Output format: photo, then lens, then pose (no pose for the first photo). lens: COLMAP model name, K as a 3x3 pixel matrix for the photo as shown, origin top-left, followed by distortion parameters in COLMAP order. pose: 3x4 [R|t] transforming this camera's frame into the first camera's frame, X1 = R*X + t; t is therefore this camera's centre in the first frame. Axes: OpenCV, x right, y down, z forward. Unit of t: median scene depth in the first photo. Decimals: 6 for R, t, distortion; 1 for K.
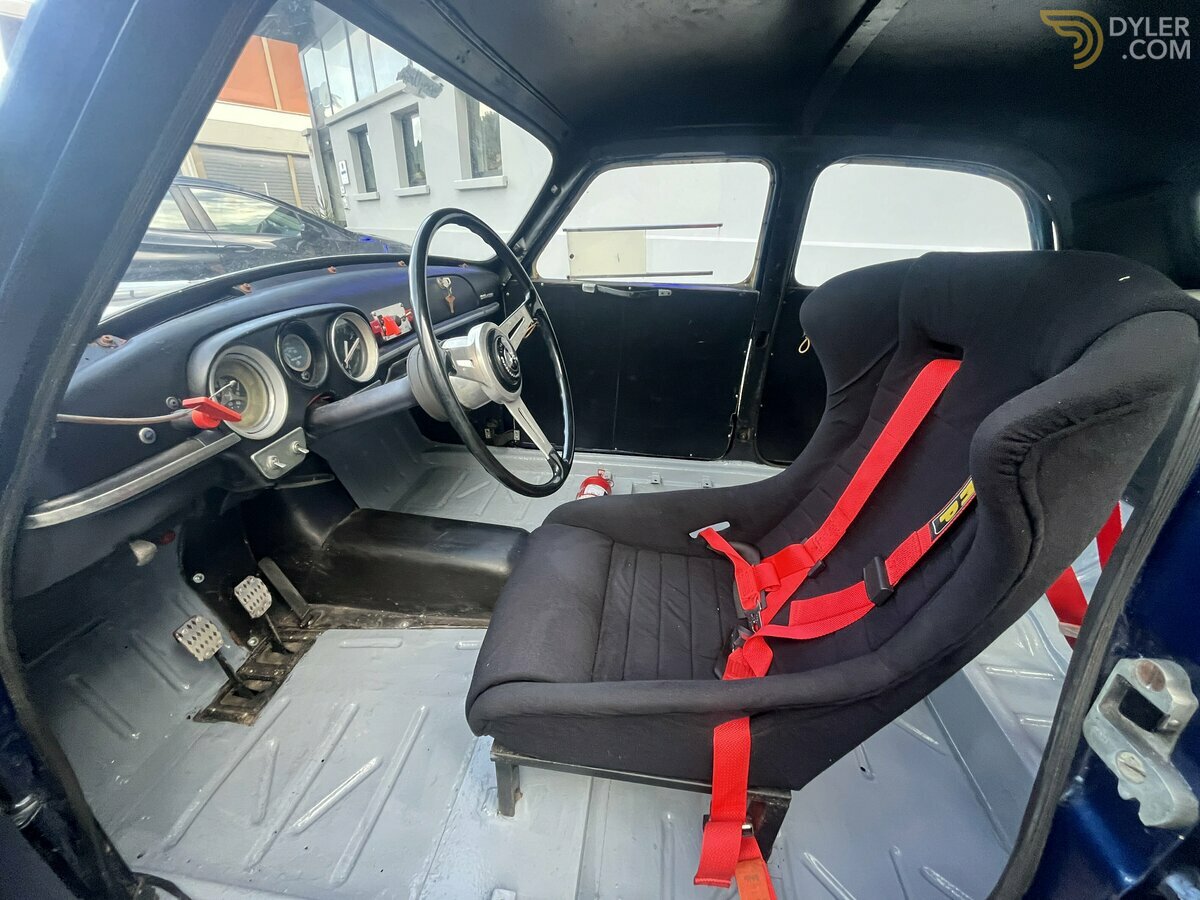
lens RADIAL K [[474.5, 0, 596.3], [0, 474.5, 451.8], [0, 0, 1]] dist [-0.001522, -0.000131]
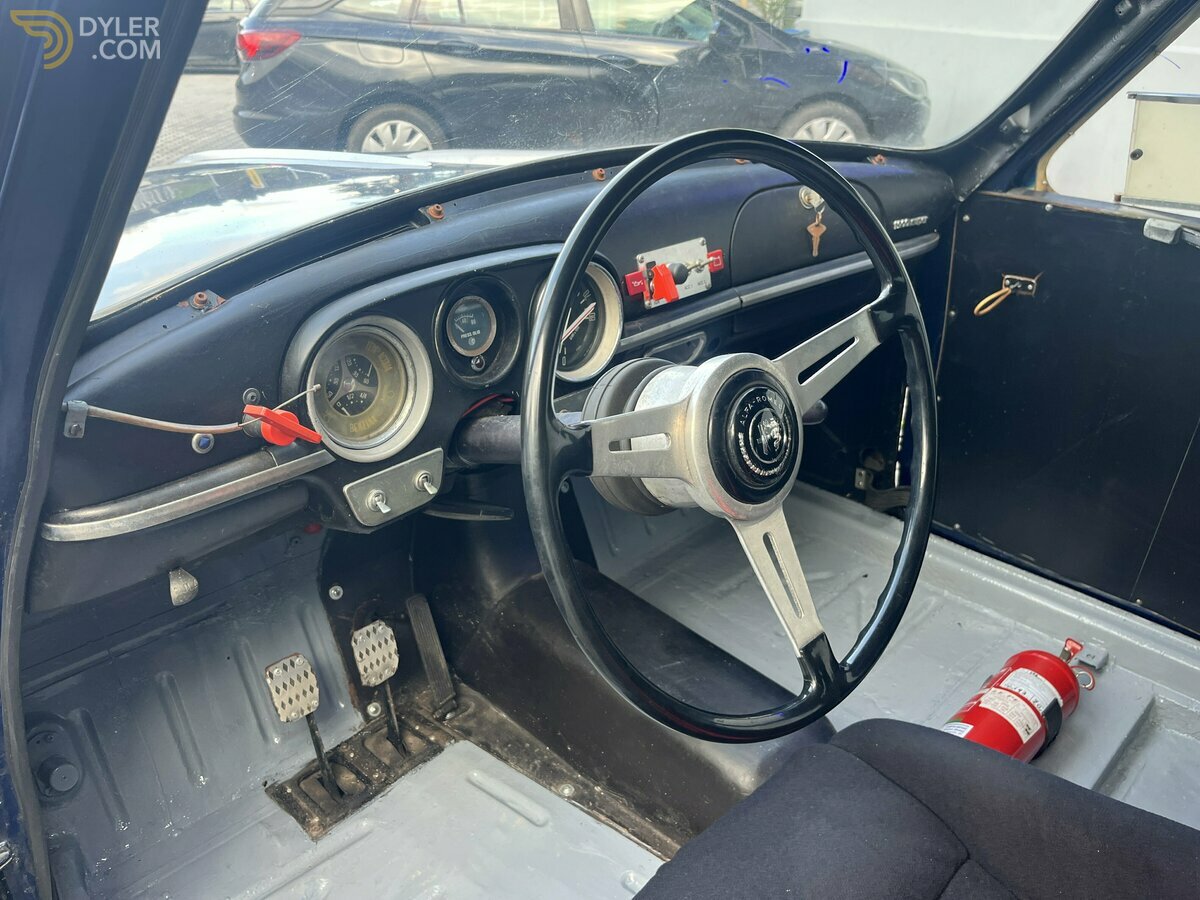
lens RADIAL K [[908.2, 0, 599.3], [0, 908.2, 449.4], [0, 0, 1]] dist [0.054787, -0.073893]
pose [[0.794344, 0.266121, -0.546074, 0.137315], [-0.264517, 0.960765, 0.083437, -0.154995], [0.546853, 0.078168, 0.833572, 0.103525]]
